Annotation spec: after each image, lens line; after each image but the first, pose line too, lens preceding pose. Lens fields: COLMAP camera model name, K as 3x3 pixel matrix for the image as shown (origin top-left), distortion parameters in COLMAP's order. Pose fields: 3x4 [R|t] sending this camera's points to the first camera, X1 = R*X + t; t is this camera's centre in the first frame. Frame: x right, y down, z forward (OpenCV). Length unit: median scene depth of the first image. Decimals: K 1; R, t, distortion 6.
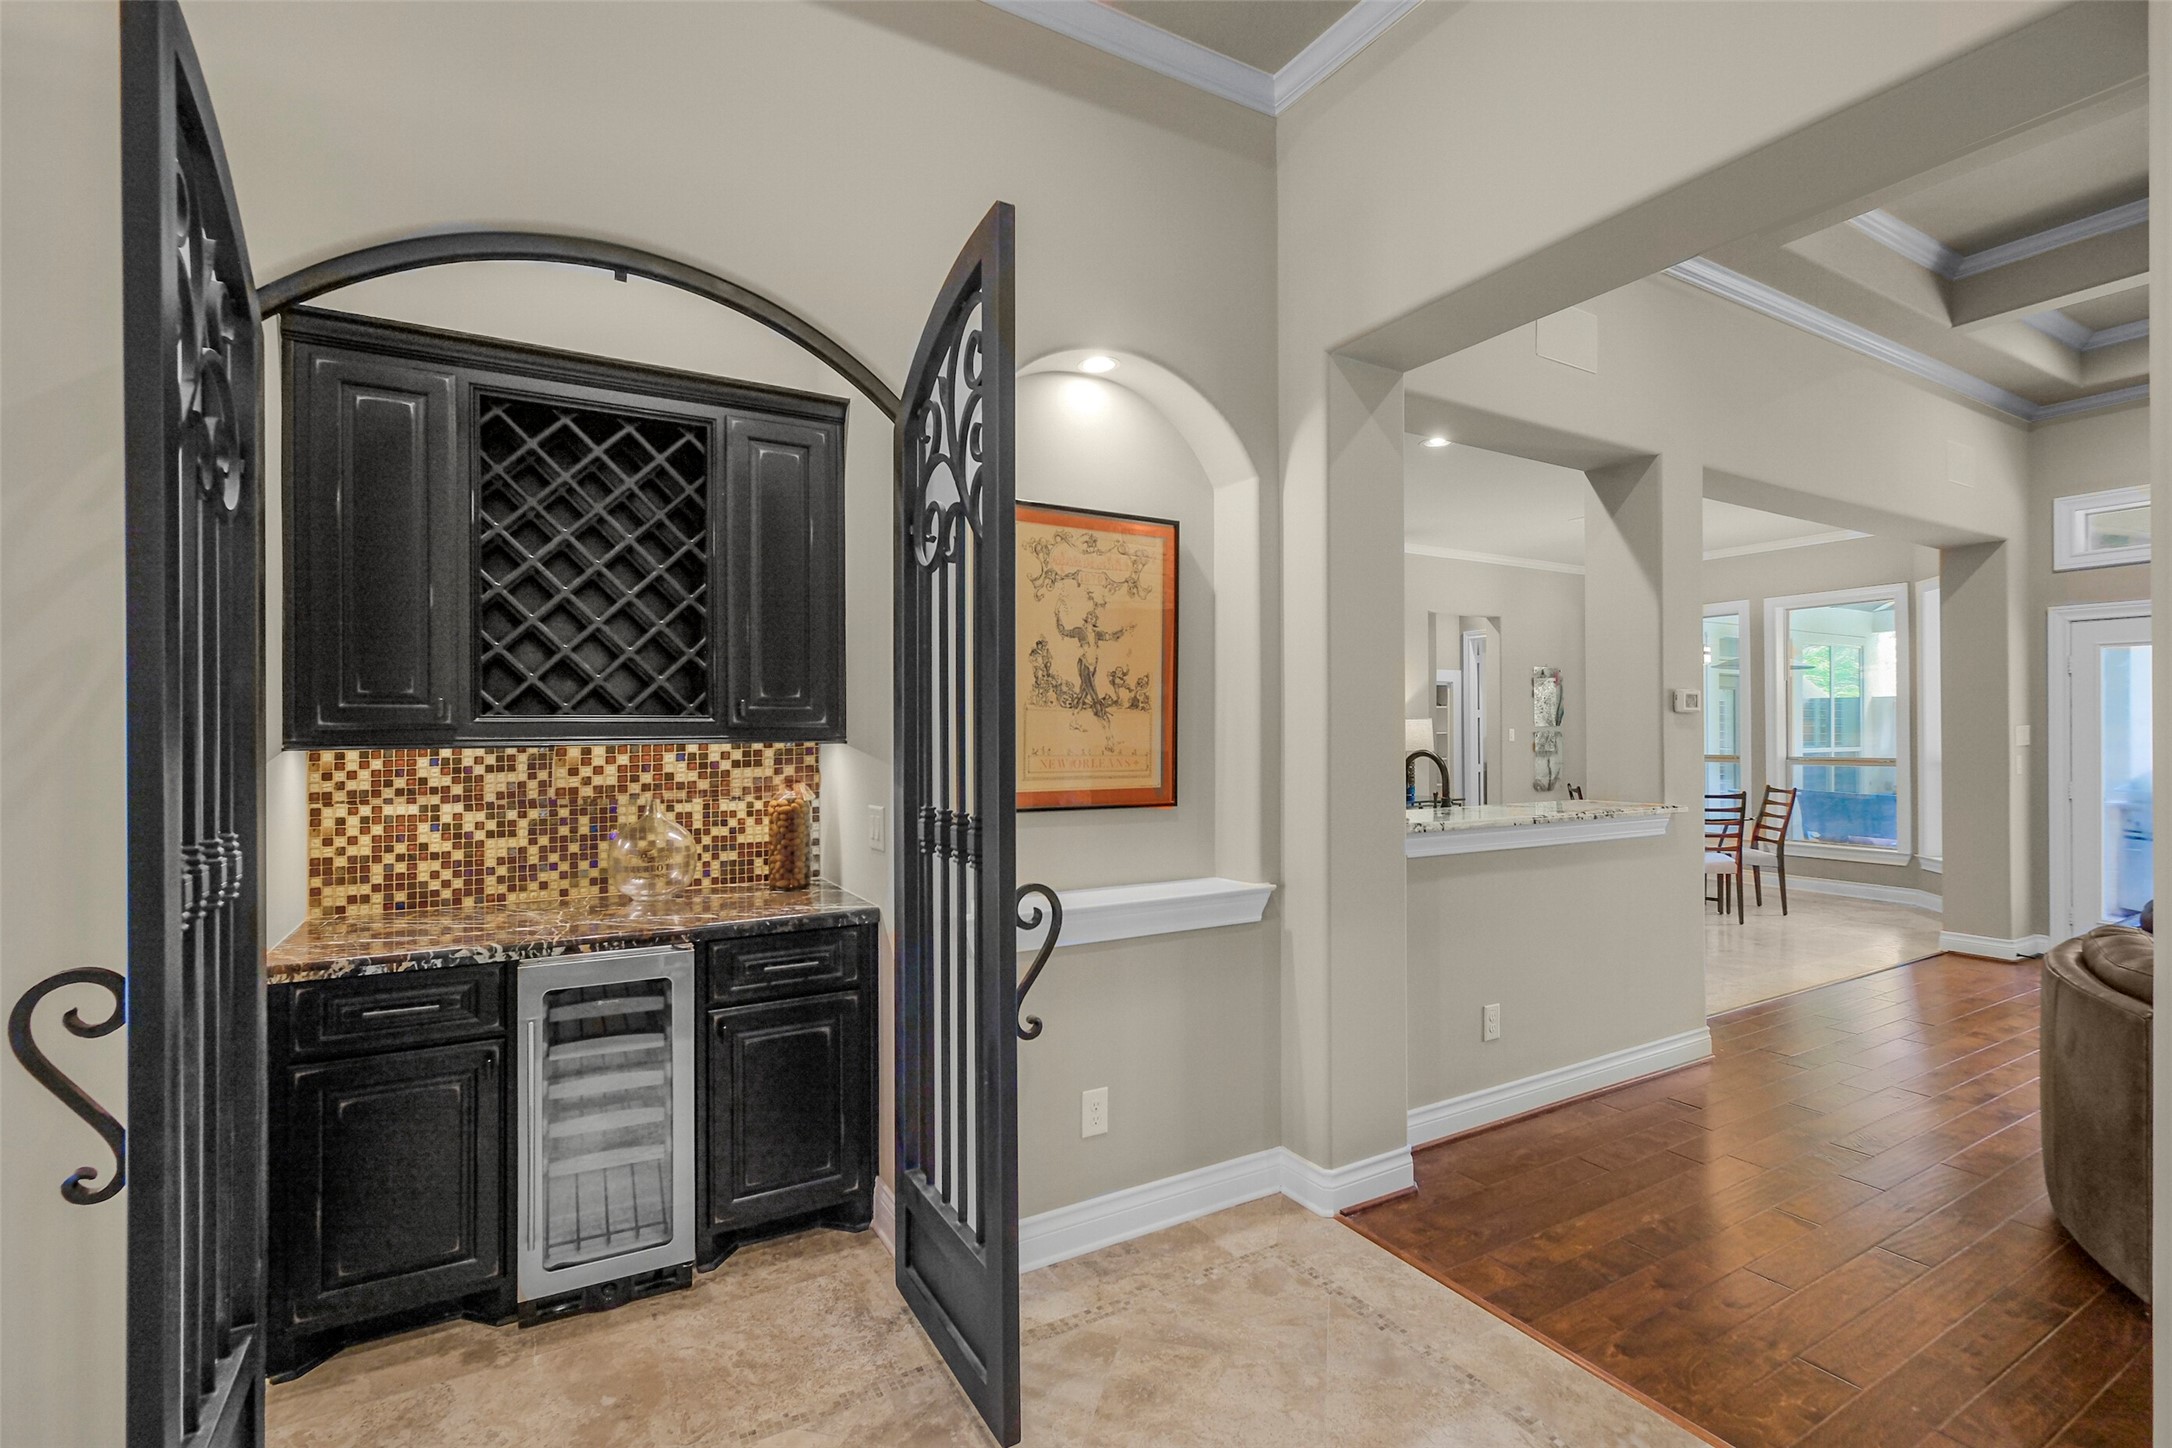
lens RADIAL K [[976.6, 0, 1075.7], [0, 976.6, 722.6], [0, 0, 1]] dist [-0.001071, 0.000188]
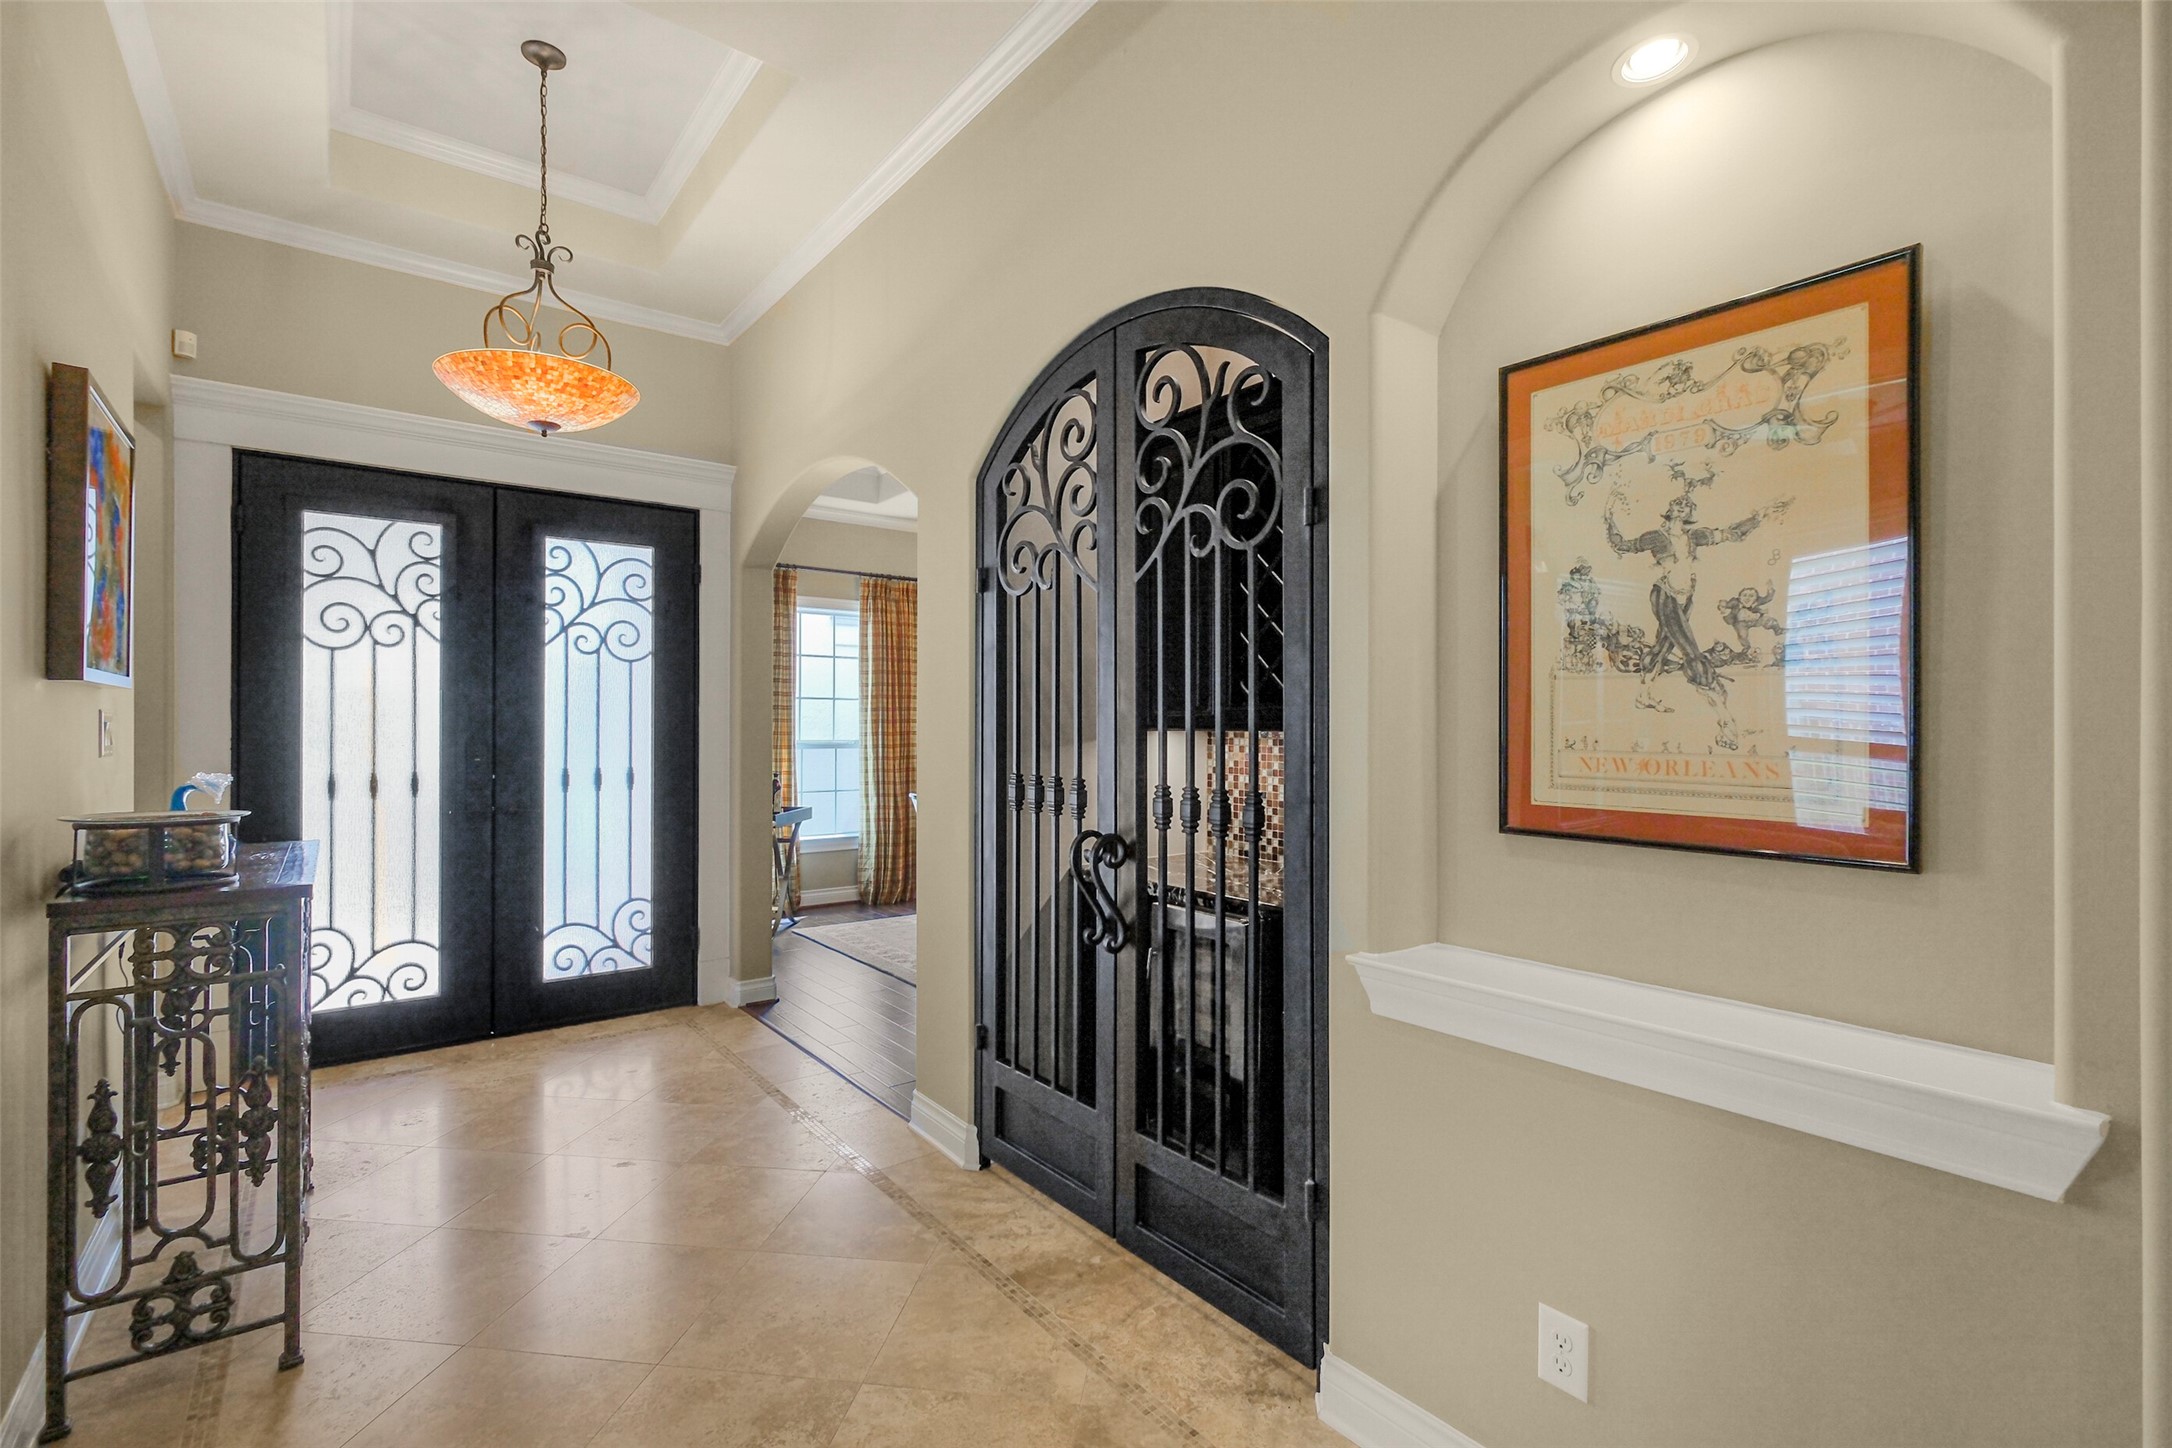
lens RADIAL K [[976.6, 0, 1075.7], [0, 976.6, 722.6], [0, 0, 1]] dist [-0.001071, 0.000188]
pose [[0.133350, -0.000529, -0.991069, 0.524907], [0.002568, 0.999997, -0.000188, 0.014641], [0.991066, -0.002520, 0.133350, 0.578798]]
